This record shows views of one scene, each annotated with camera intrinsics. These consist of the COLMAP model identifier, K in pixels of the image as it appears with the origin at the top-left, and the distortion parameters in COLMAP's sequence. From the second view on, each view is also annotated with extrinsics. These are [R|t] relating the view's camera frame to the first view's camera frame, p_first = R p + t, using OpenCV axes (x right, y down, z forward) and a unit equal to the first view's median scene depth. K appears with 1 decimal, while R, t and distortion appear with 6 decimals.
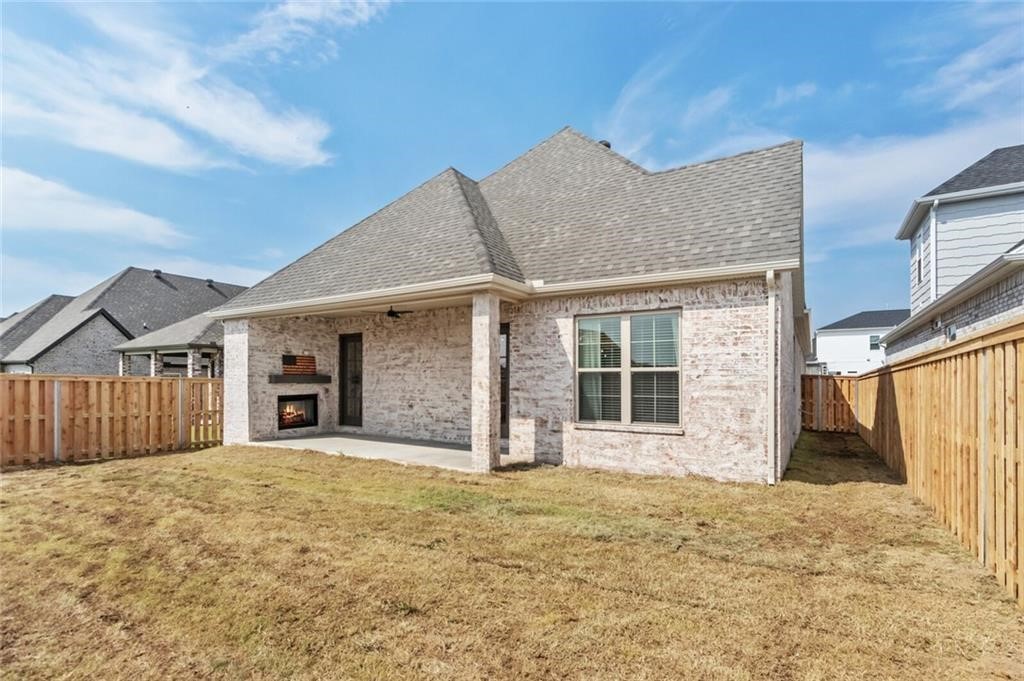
lens RADIAL K [[447.5, 0, 528.4], [0, 447.5, 337.4], [0, 0, 1]] dist [0.000715, -0.000333]
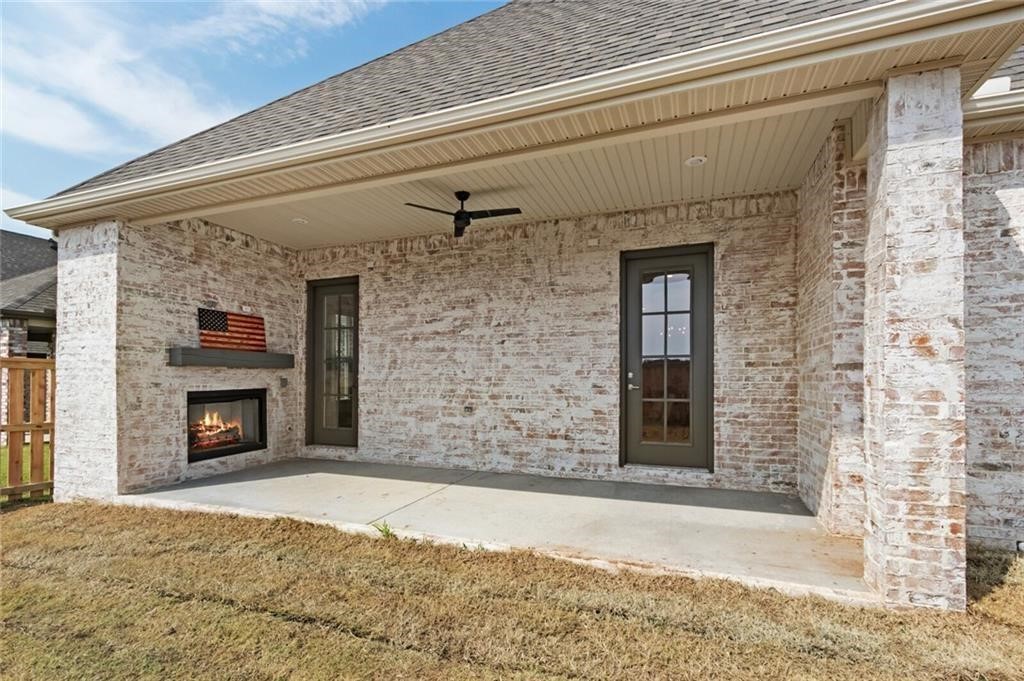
lens RADIAL K [[447.5, 0, 528.4], [0, 447.5, 337.4], [0, 0, 1]] dist [0.000715, -0.000333]
pose [[0.982252, 0.011722, 0.187198, -0.292067], [-0.012750, 0.999910, 0.004290, 0.065073], [-0.187131, -0.006600, 0.982313, 0.461314]]
